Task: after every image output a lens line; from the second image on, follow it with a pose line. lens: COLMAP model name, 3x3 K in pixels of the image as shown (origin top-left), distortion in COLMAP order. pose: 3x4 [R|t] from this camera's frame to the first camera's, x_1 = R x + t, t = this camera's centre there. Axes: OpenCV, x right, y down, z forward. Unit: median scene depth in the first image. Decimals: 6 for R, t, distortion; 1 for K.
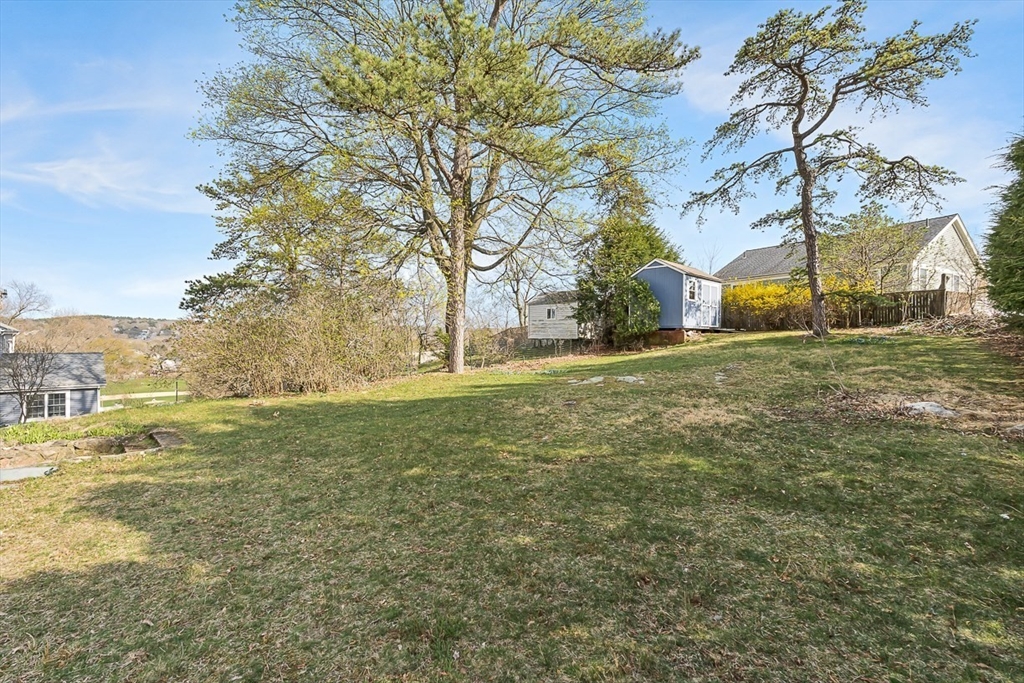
lens RADIAL K [[466.7, 0, 510.6], [0, 466.7, 344.7], [0, 0, 1]] dist [-0.001187, 0.000428]
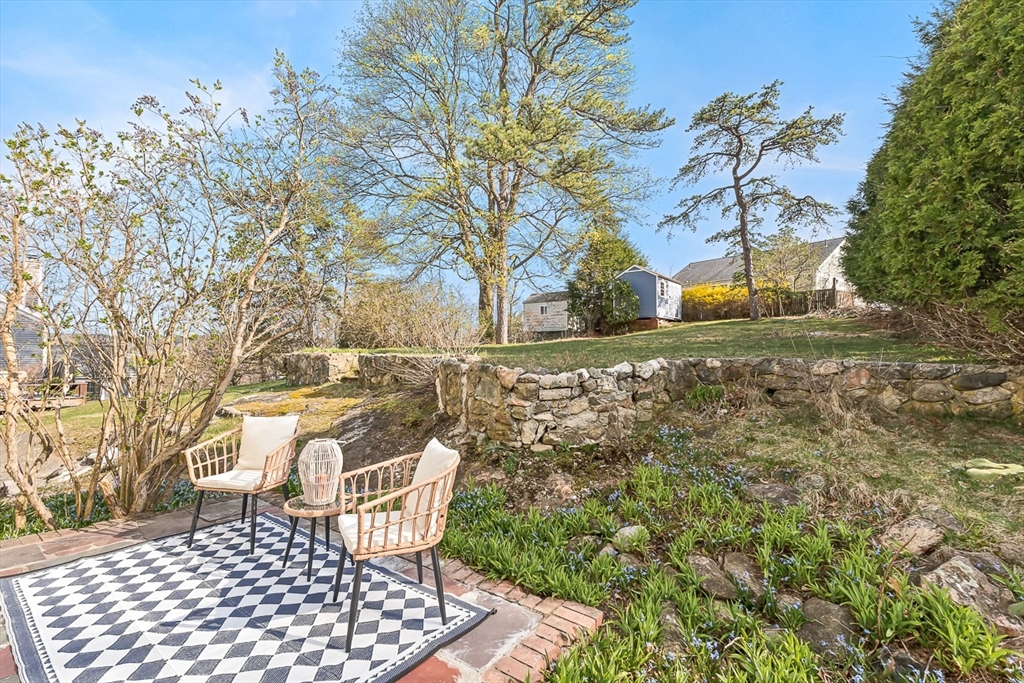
lens RADIAL K [[466.7, 0, 513.0], [0, 466.7, 341.0], [0, 0, 1]] dist [-0.001187, 0.000428]
pose [[0.992292, -0.001559, 0.123916, -0.213168], [0.005905, 0.999380, -0.034709, 0.082143], [-0.123785, 0.035173, 0.991686, -0.273765]]
